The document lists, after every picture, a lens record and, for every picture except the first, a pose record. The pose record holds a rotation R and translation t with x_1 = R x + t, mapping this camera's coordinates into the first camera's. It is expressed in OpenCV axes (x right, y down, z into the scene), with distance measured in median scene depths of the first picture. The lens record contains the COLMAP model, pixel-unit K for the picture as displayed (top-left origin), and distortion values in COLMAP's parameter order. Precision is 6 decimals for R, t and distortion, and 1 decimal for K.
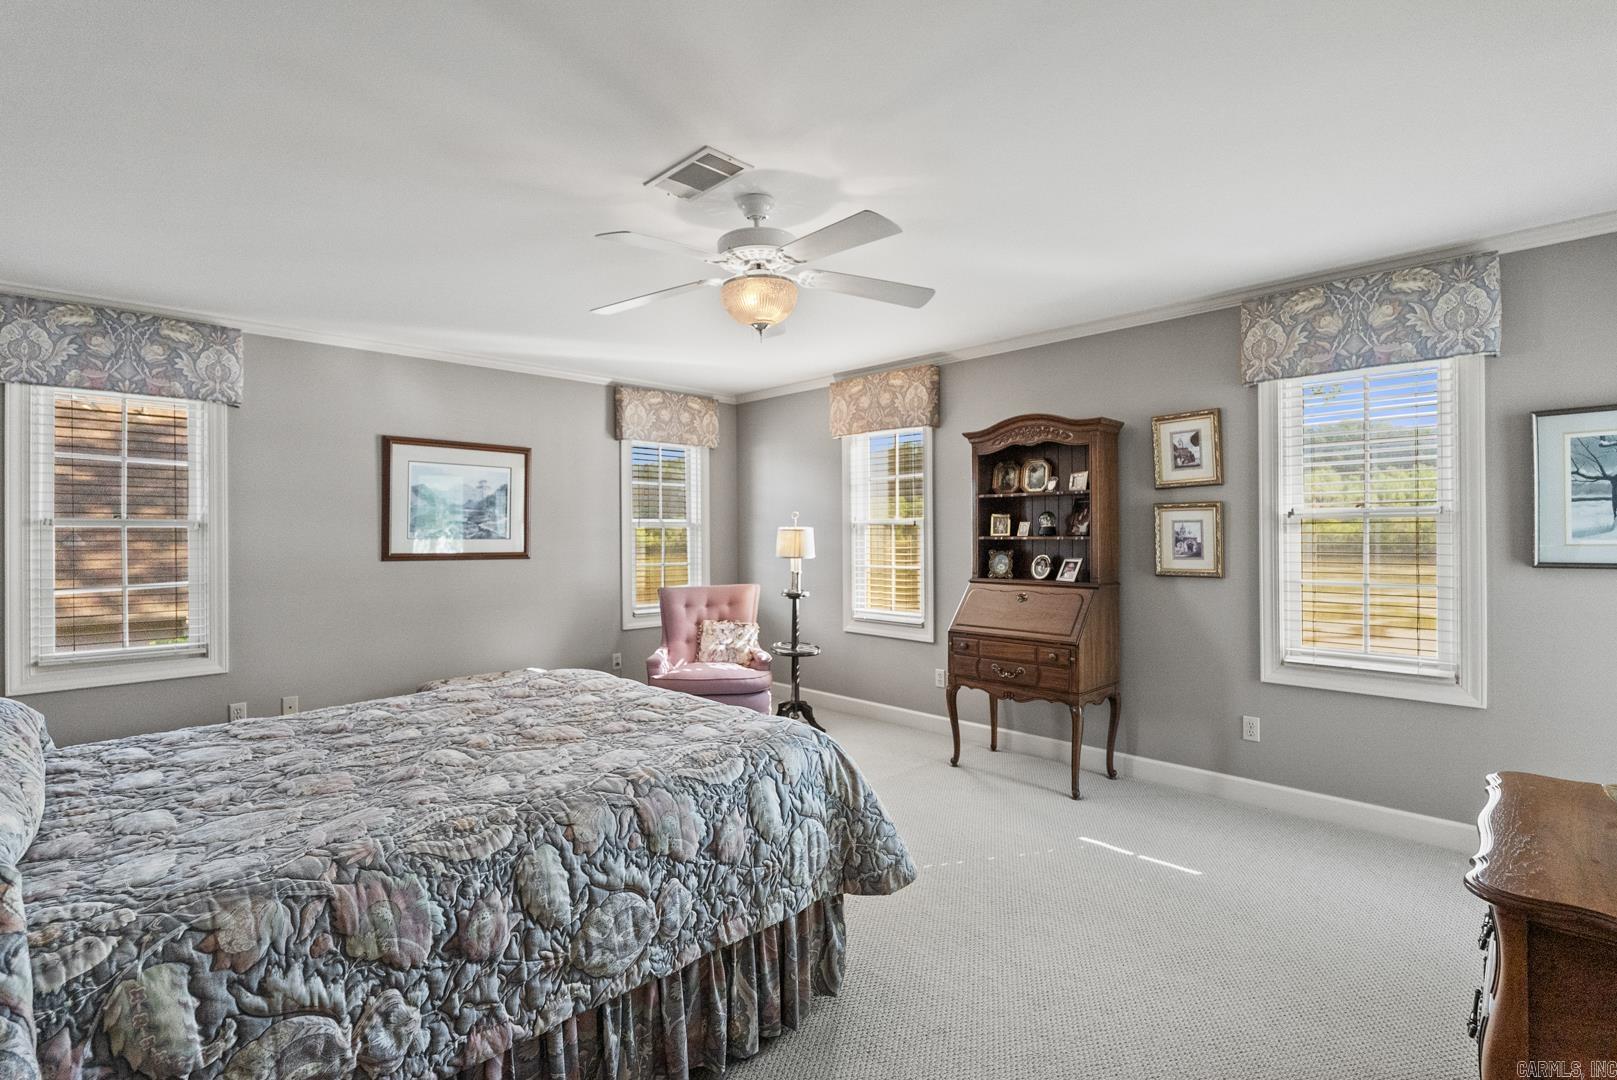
lens RADIAL K [[728.6, 0, 813.1], [0, 728.6, 541.1], [0, 0, 1]] dist [-0.003631, -0.000693]
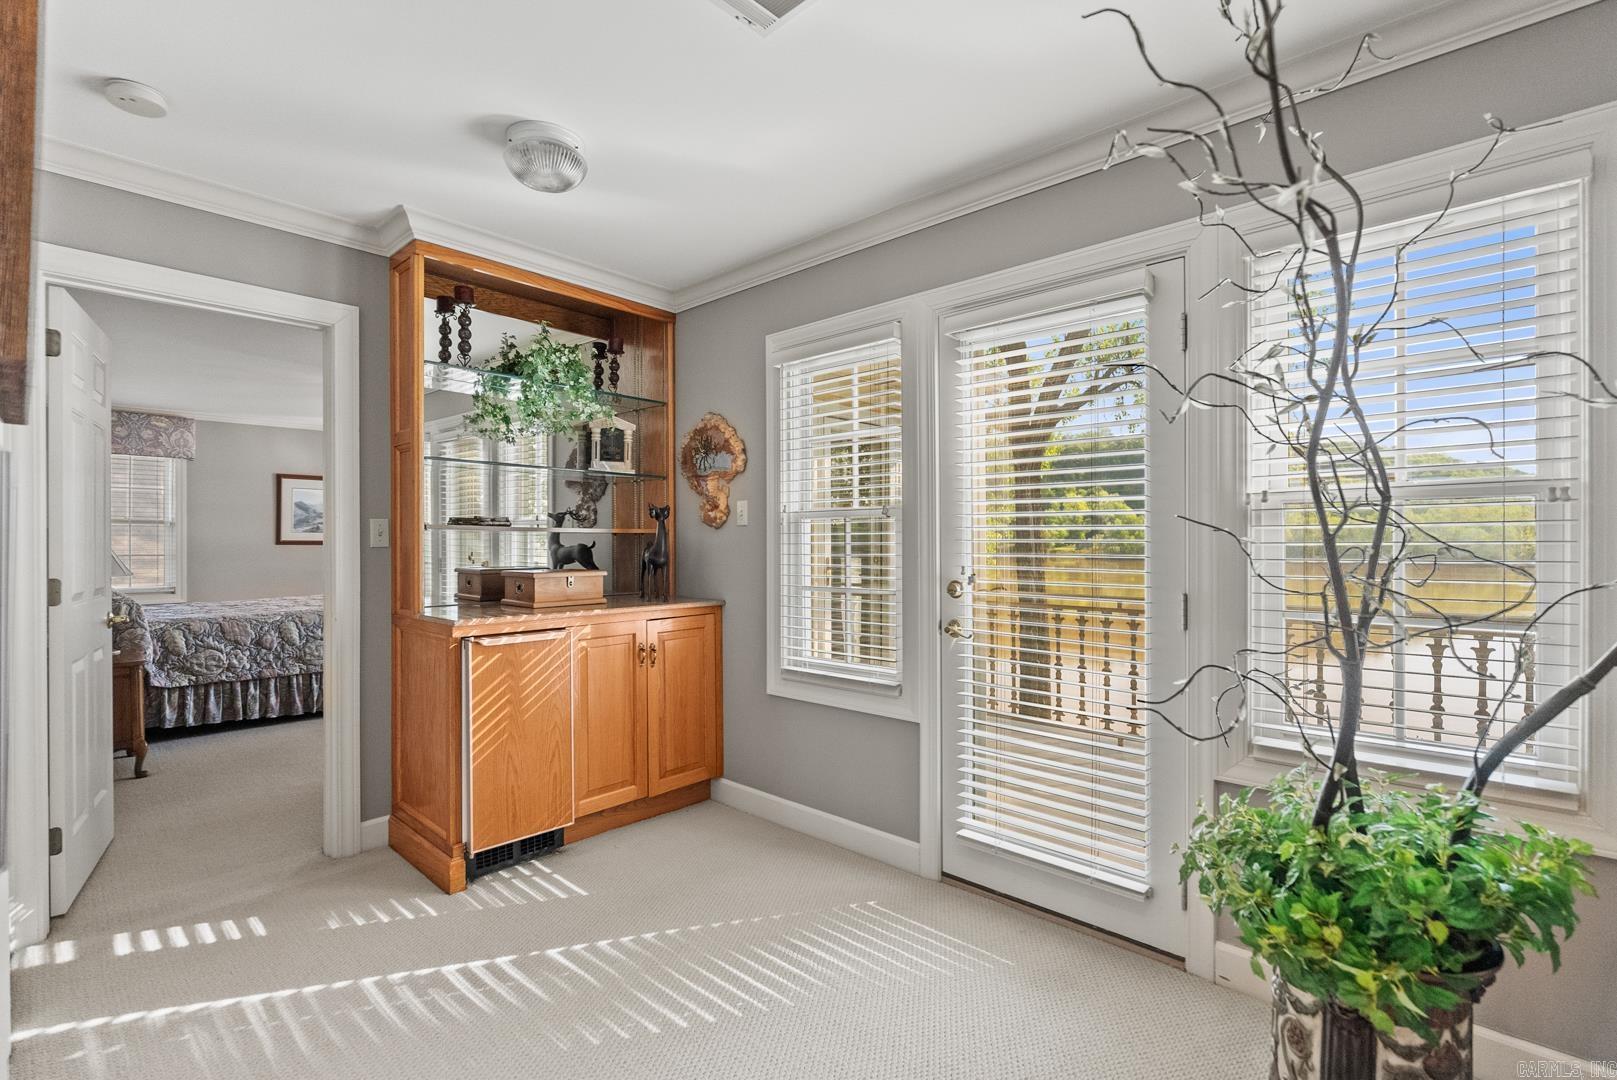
lens RADIAL K [[728.6, 0, 808.3], [0, 728.6, 539.4], [0, 0, 1]] dist [-0.003631, -0.000693]
pose [[0.999205, 0.002346, 0.039792, 1.838175], [-0.002158, 0.999986, -0.004781, 0.059059], [-0.039802, 0.004691, 0.999197, -2.380728]]
